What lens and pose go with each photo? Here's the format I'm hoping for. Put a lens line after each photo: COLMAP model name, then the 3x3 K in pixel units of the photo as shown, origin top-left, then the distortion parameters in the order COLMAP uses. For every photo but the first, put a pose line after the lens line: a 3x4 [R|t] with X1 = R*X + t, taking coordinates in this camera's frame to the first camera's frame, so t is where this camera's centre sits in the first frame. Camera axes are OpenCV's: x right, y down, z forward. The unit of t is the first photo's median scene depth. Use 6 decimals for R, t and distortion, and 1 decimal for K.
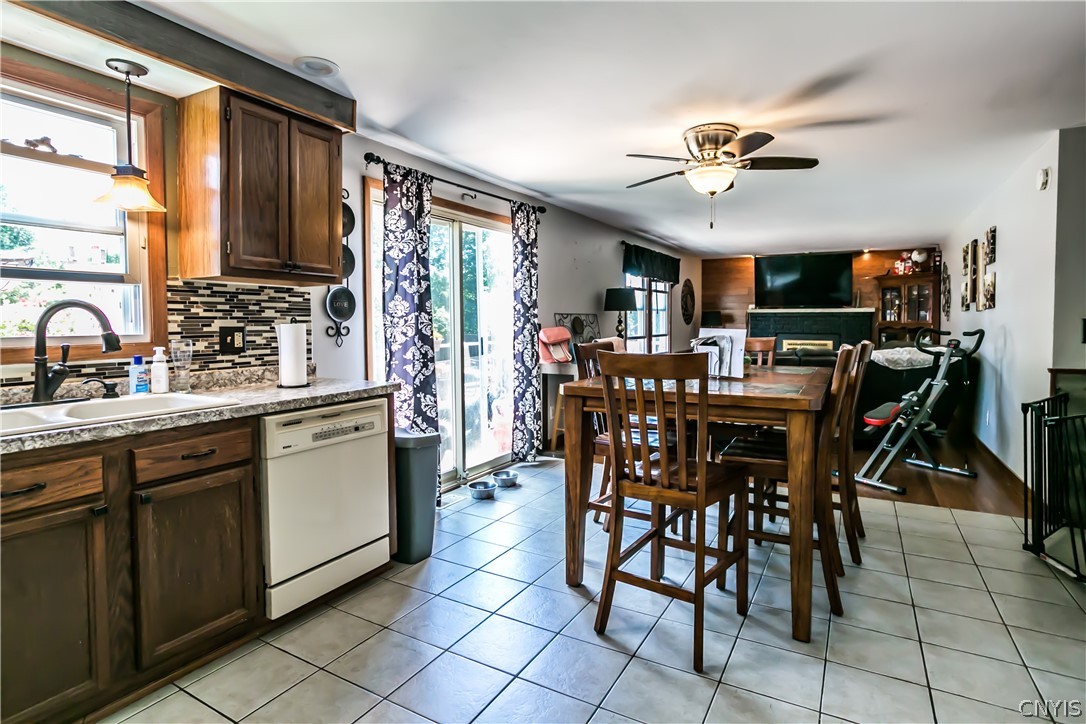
lens RADIAL K [[580.8, 0, 530.7], [0, 580.8, 340.3], [0, 0, 1]] dist [-0.005138, 0.000196]
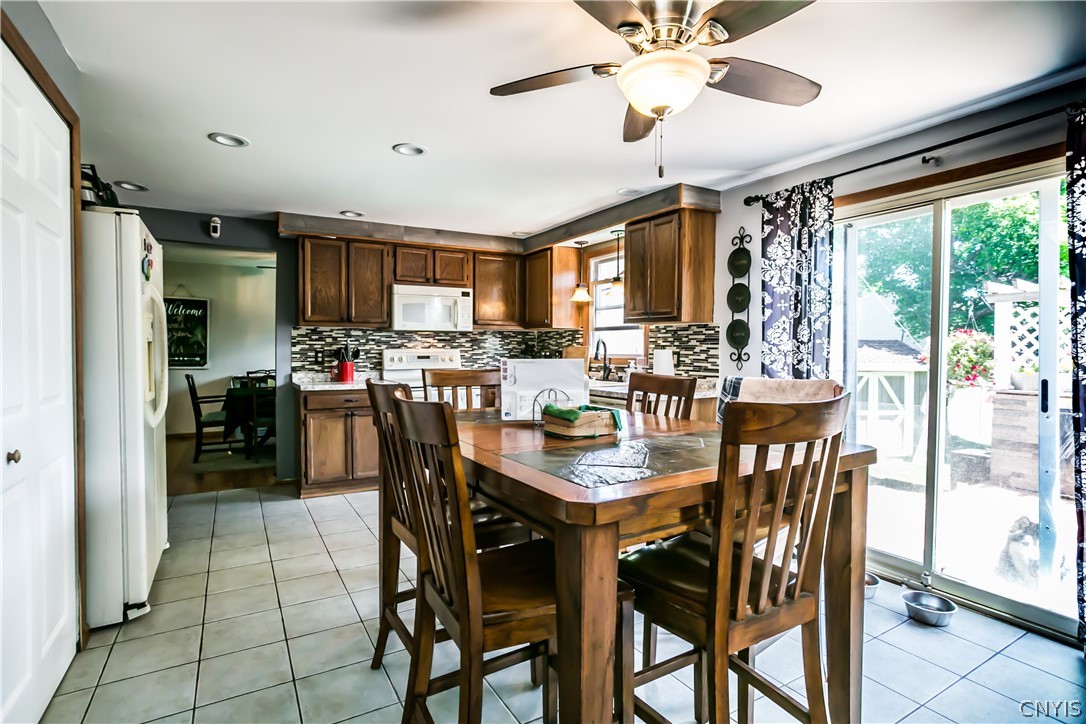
lens RADIAL K [[534.6, 0, 543.0], [0, 534.6, 362.0], [0, 0, 1]] dist [-0.032538, 0.000471]
pose [[-0.489386, 0.024332, -0.871728, 1.003752], [-0.031967, 0.998438, 0.045815, -0.051537], [0.871481, 0.050288, -0.487844, 1.448615]]
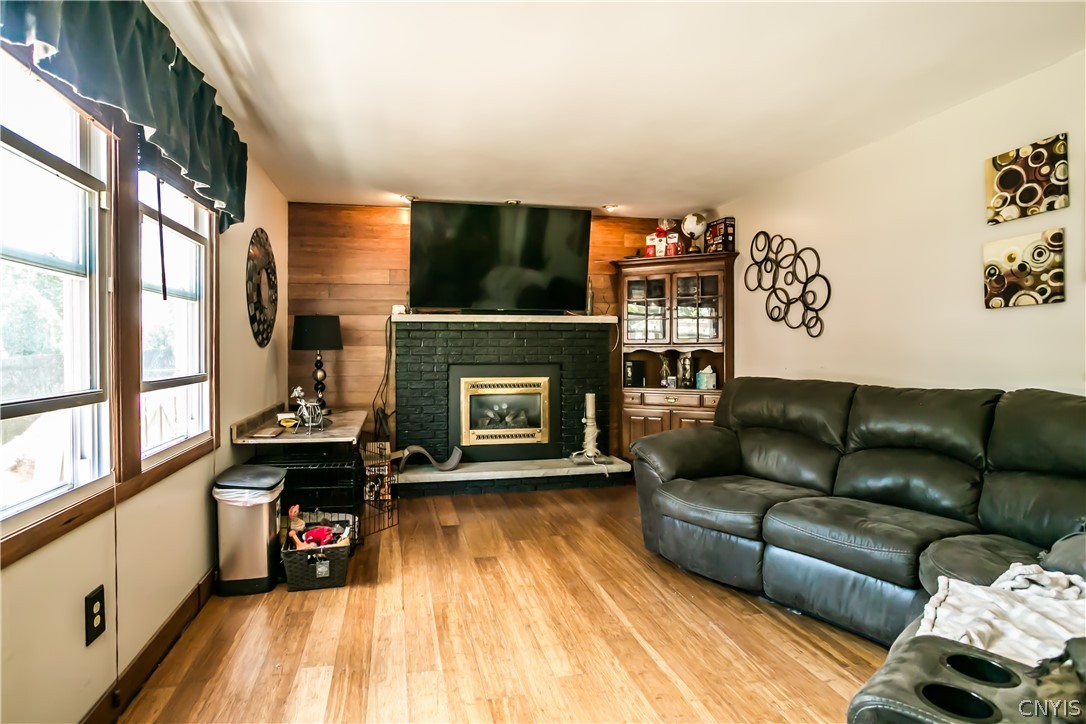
lens RADIAL K [[580.8, 0, 530.7], [0, 580.8, 340.3], [0, 0, 1]] dist [-0.005138, 0.000196]
pose [[0.725781, 0.008218, 0.687877, 0.472243], [0.025247, 0.998937, -0.038572, -0.041341], [-0.687462, 0.045361, 0.724802, 2.080078]]
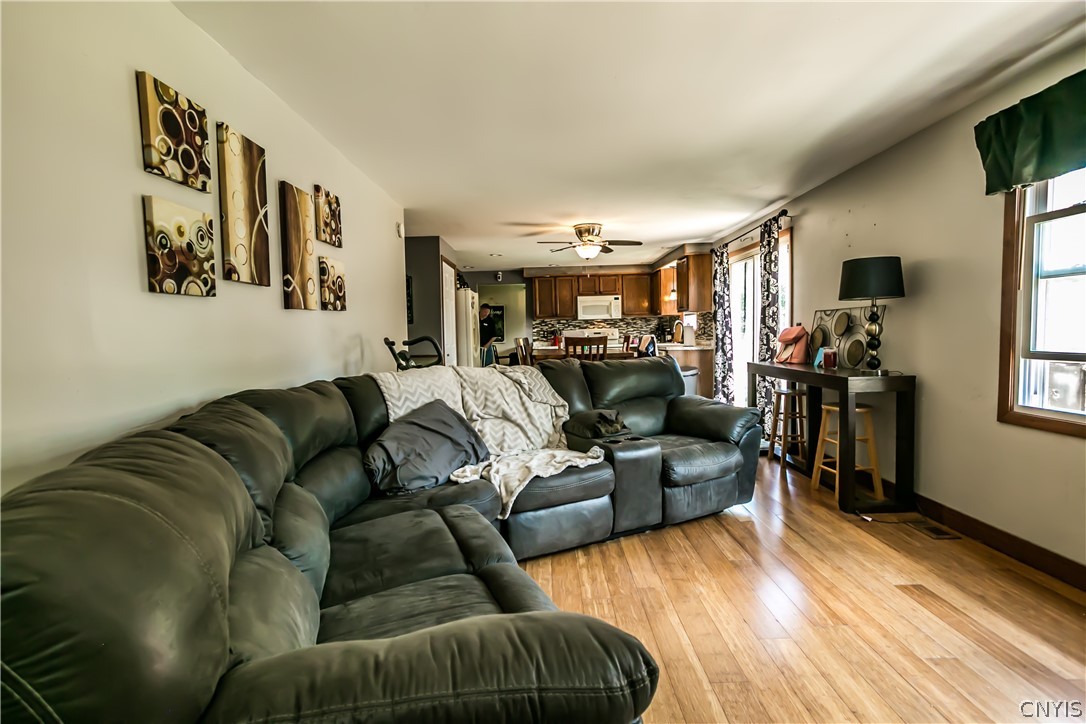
lens RADIAL K [[529.1, 0, 543.0], [0, 529.1, 362.0], [0, 0, 1]] dist [0.001962, 0.000335]
pose [[-0.862452, 0.050077, -0.503656, 1.668565], [0.007915, 0.996306, 0.085506, -0.082761], [0.506078, 0.069758, -0.859662, 3.054521]]
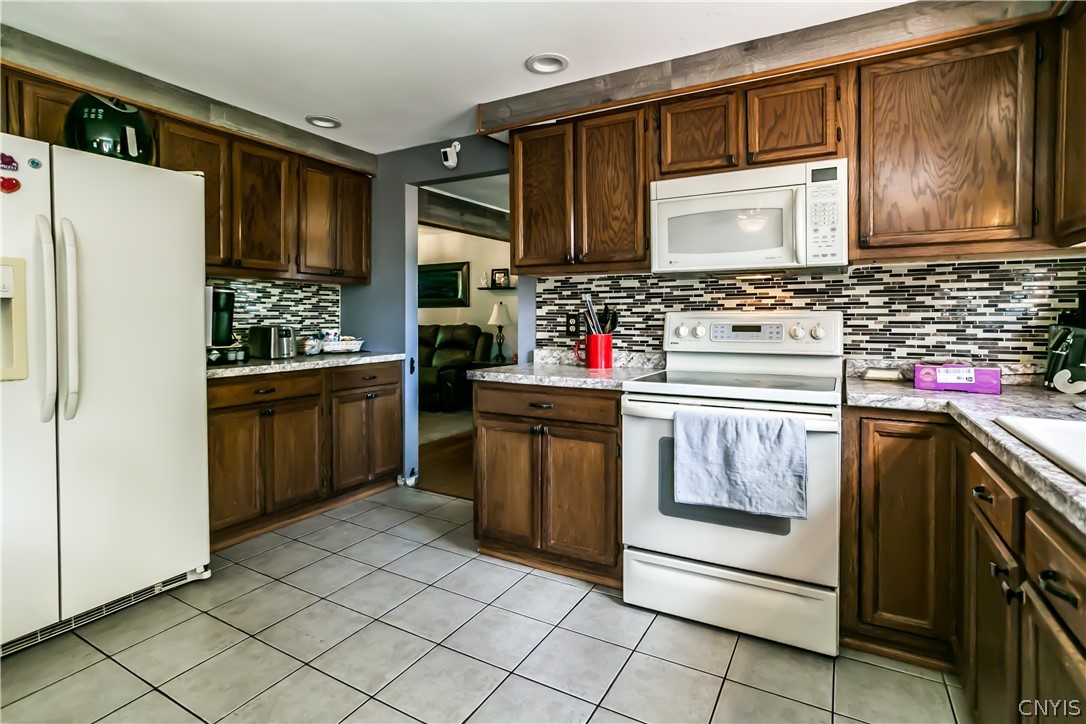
lens RADIAL K [[543.9, 0, 536.7], [0, 543.9, 319.4], [0, 0, 1]] dist [-0.025996, 0.000256]
pose [[-0.999930, 0.001921, -0.011697, -0.110941], [0.001426, 0.999110, 0.042161, -0.021291], [0.011767, 0.042141, -0.999042, 1.045606]]
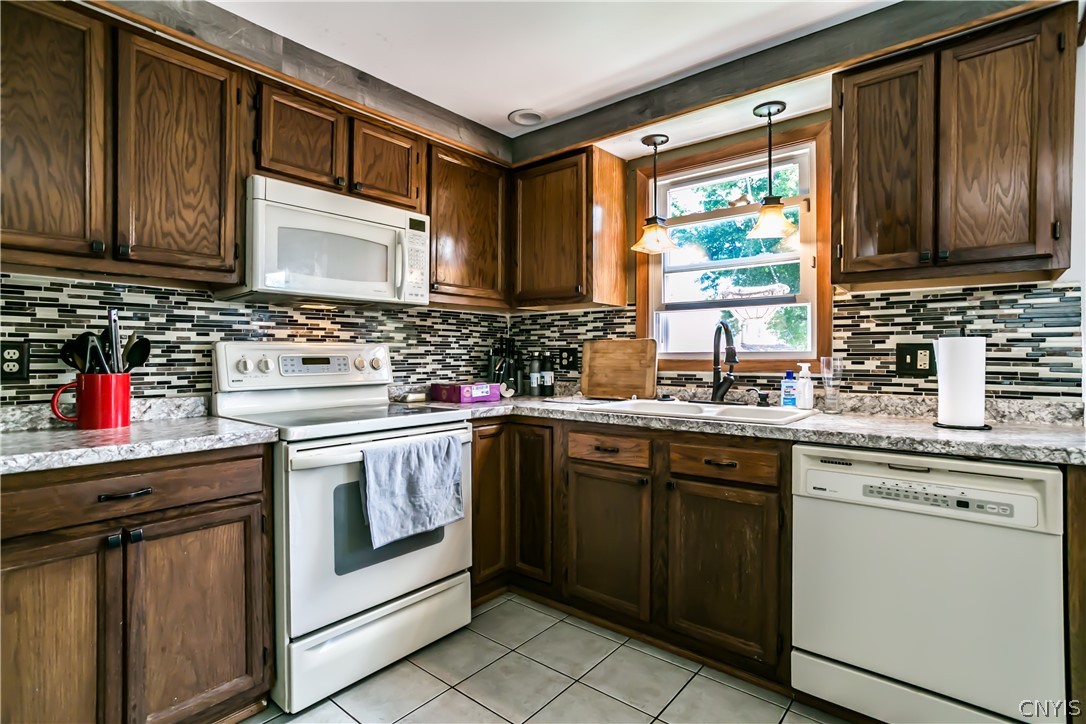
lens RADIAL K [[541.5, 0, 550.3], [0, 541.5, 353.5], [0, 0, 1]] dist [-0.045016, 0.030906]
pose [[-0.166356, -0.002432, -0.986063, 0.314255], [-0.034866, 0.999386, 0.003418, 0.006301], [0.985449, 0.034949, -0.166339, 0.635755]]
